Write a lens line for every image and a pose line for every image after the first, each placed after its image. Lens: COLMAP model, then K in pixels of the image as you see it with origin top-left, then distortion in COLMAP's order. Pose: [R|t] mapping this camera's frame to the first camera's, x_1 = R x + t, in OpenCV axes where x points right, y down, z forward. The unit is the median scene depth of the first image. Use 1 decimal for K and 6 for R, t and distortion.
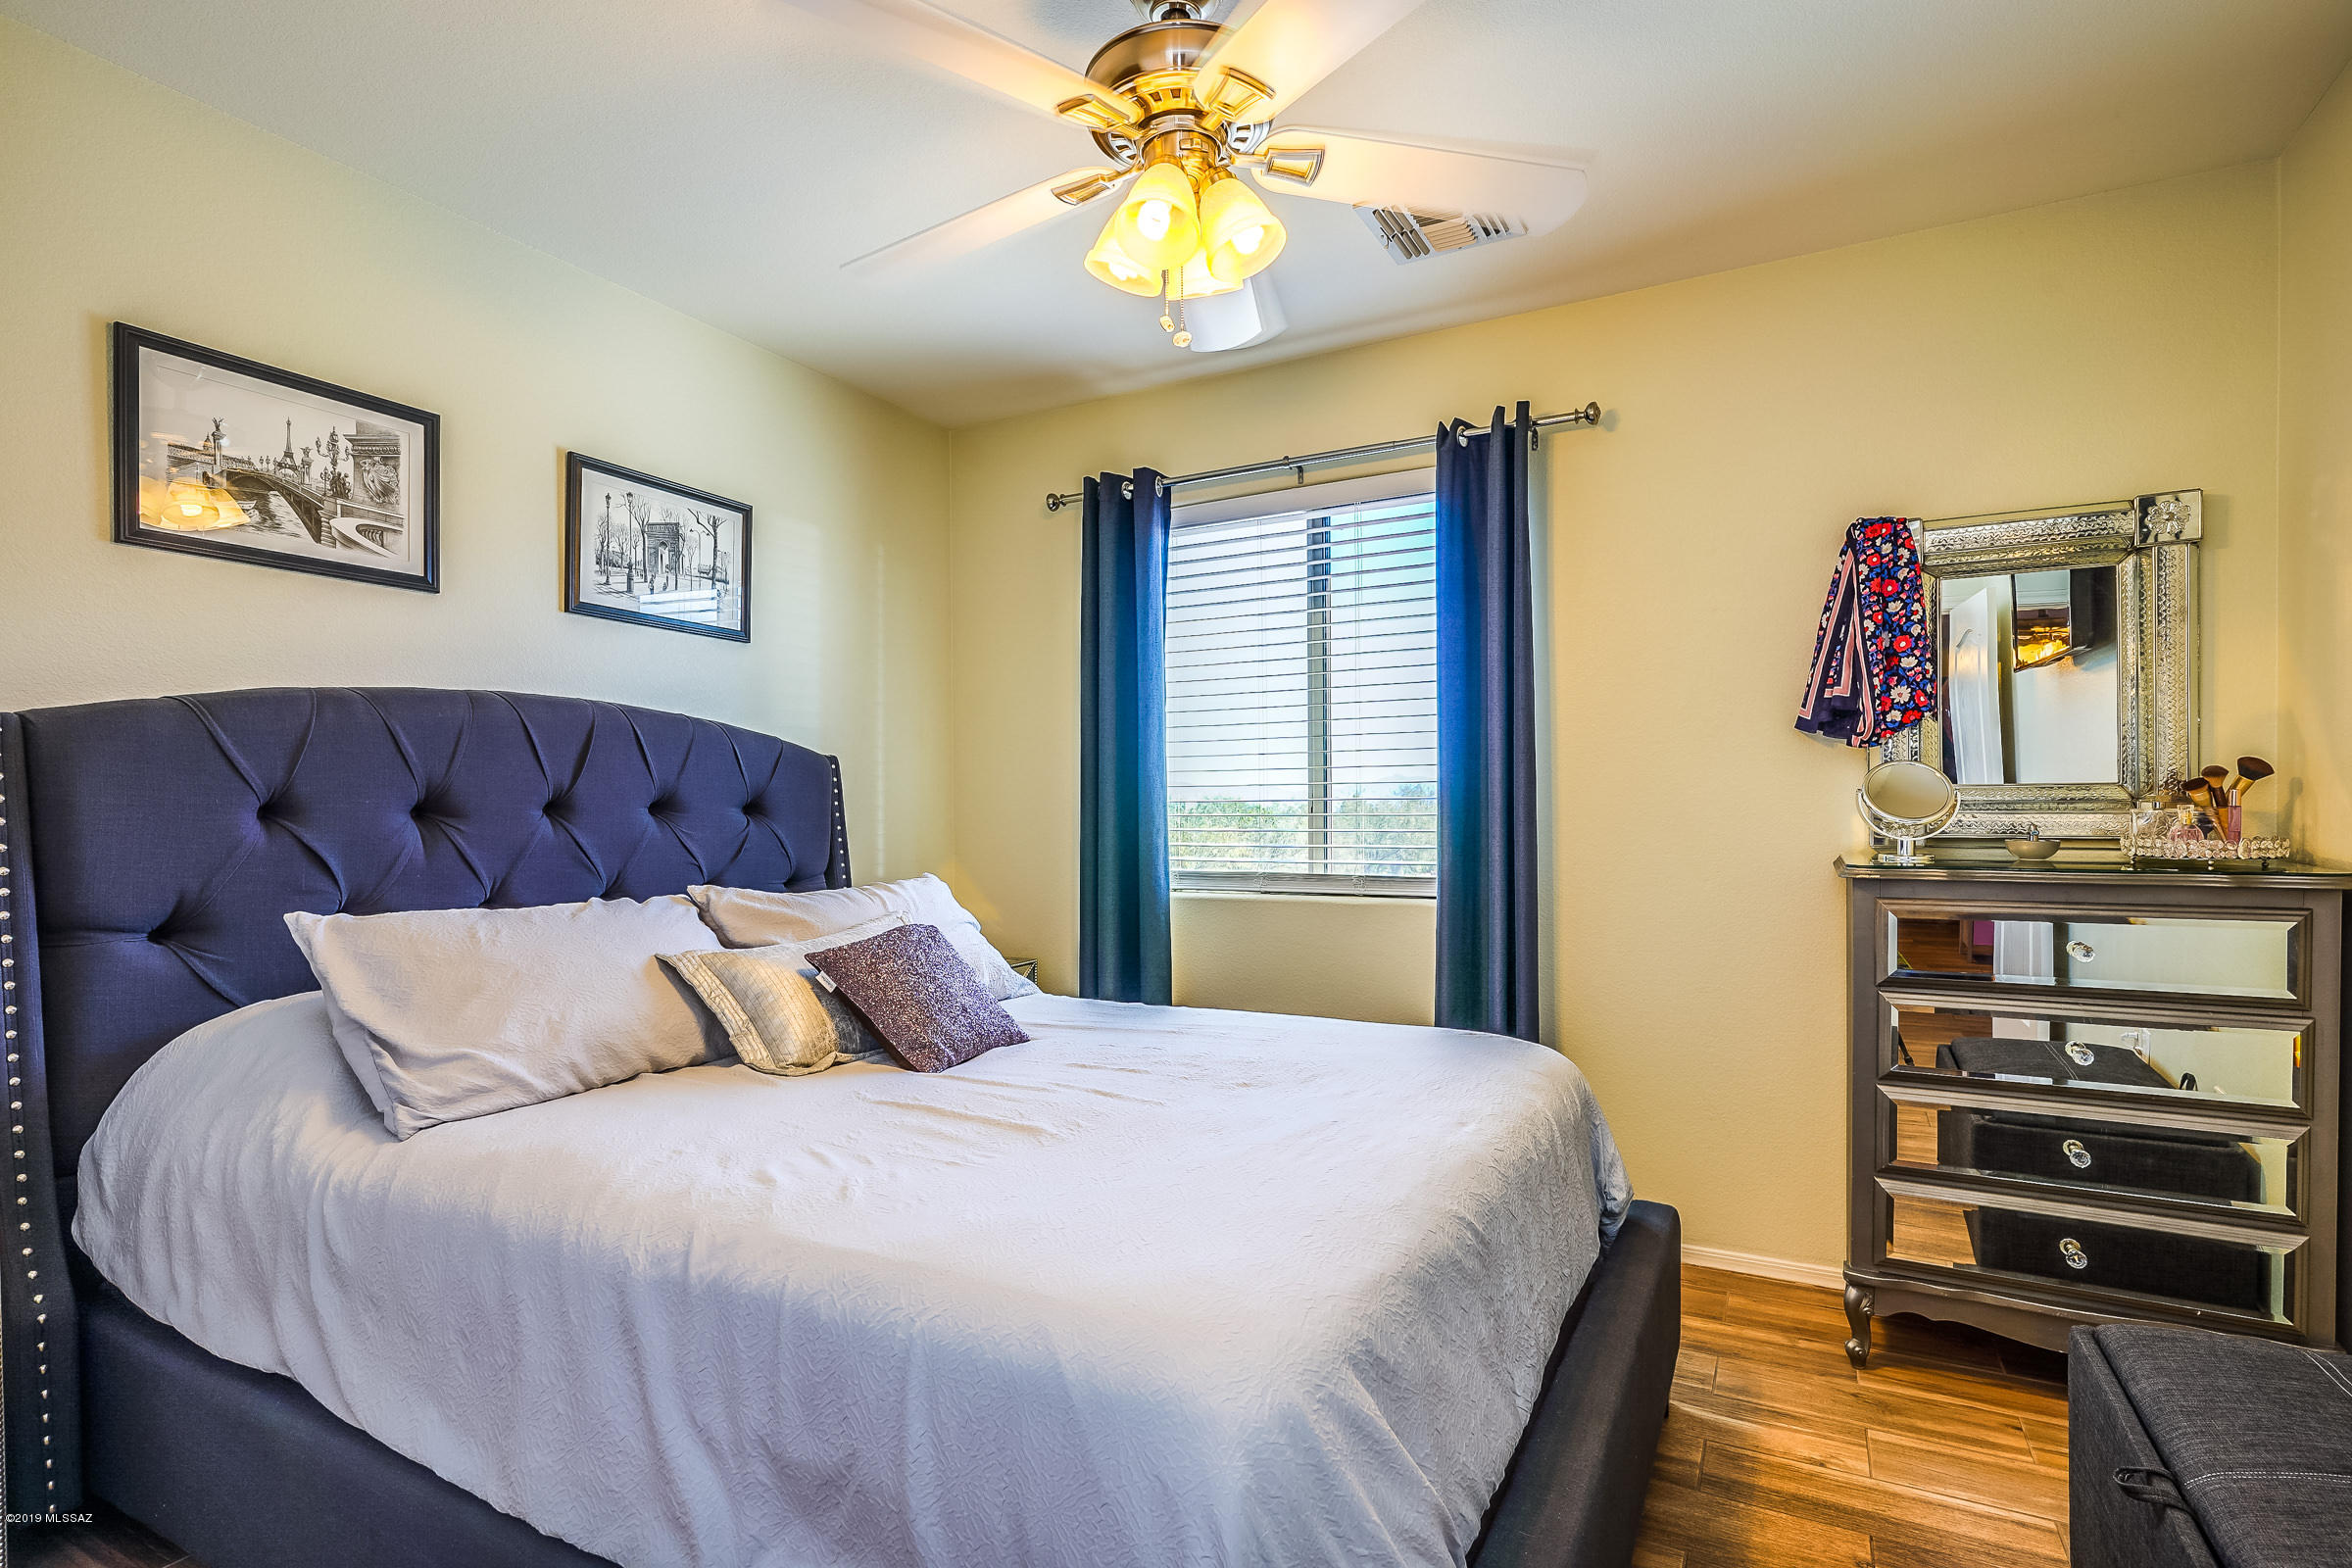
lens RADIAL K [[1174.3, 0, 1159.2], [0, 1174.3, 780.6], [0, 0, 1]] dist [0.002096, 0.000713]
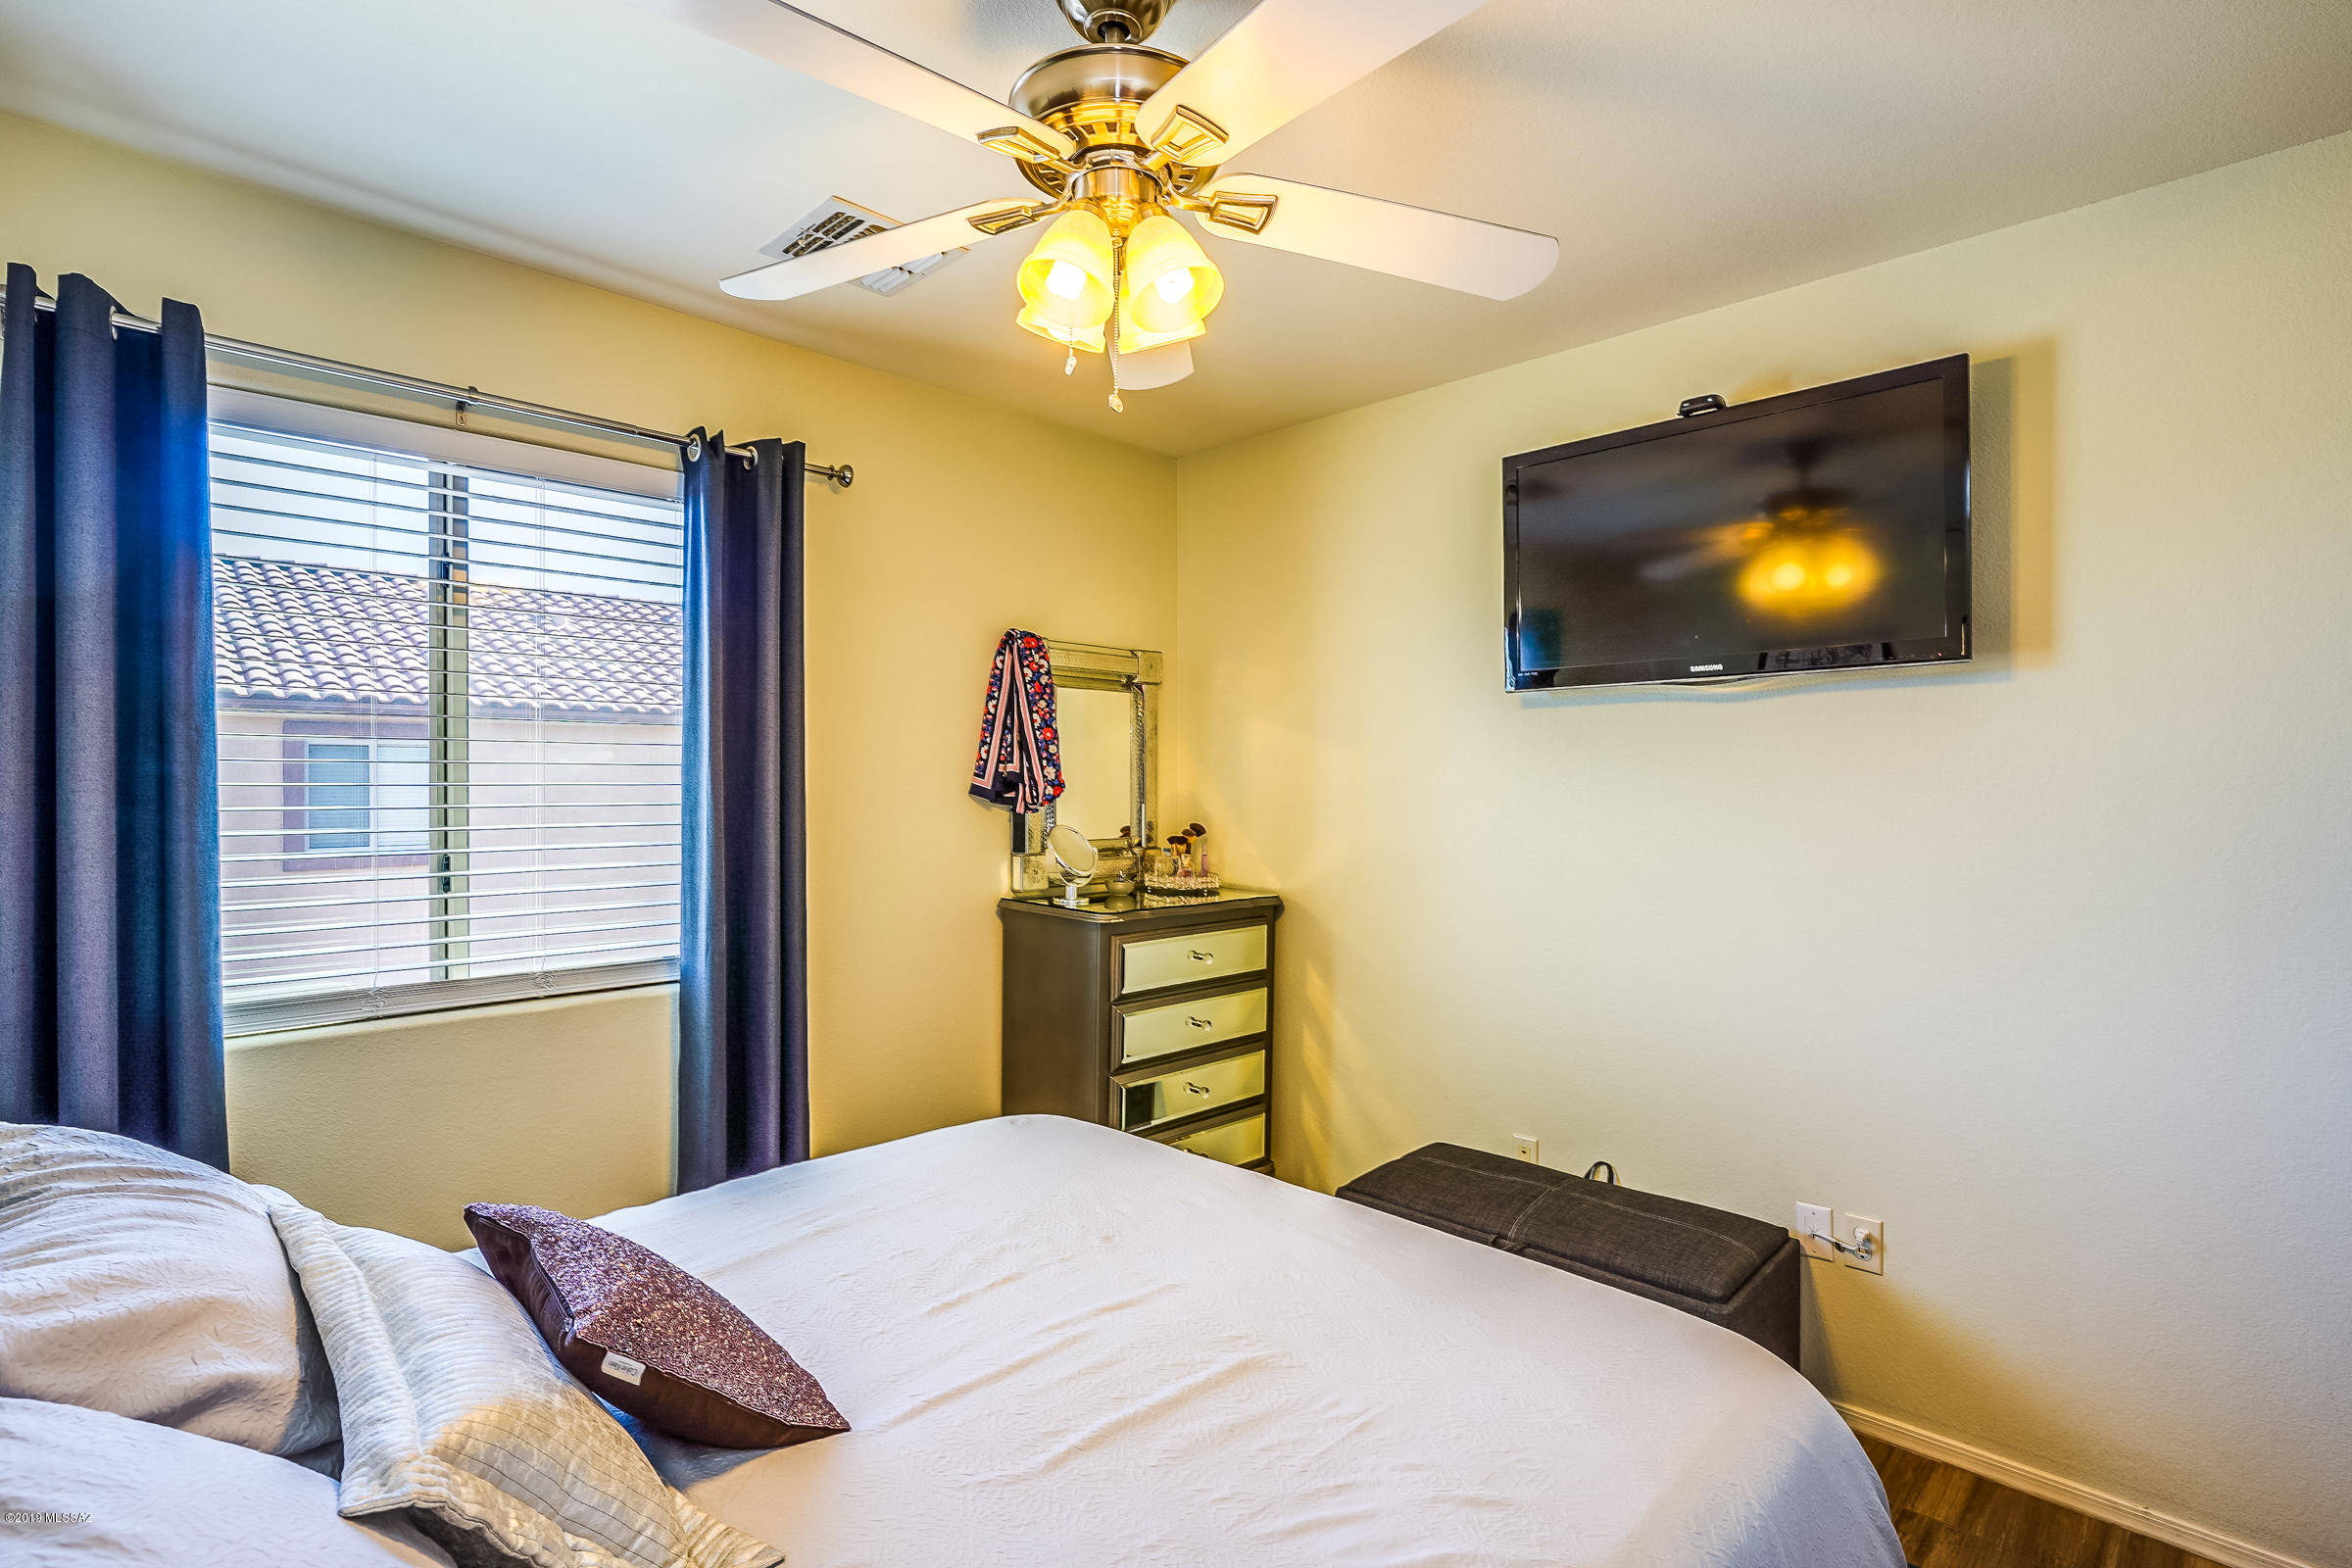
lens RADIAL K [[1174.3, 0, 1159.2], [0, 1174.3, 780.6], [0, 0, 1]] dist [0.002096, 0.000713]
pose [[0.261301, 0.003266, 0.965252, -0.565925], [-0.026135, 0.999652, 0.003693, -0.070912], [-0.964904, -0.026192, 0.261295, 0.523476]]
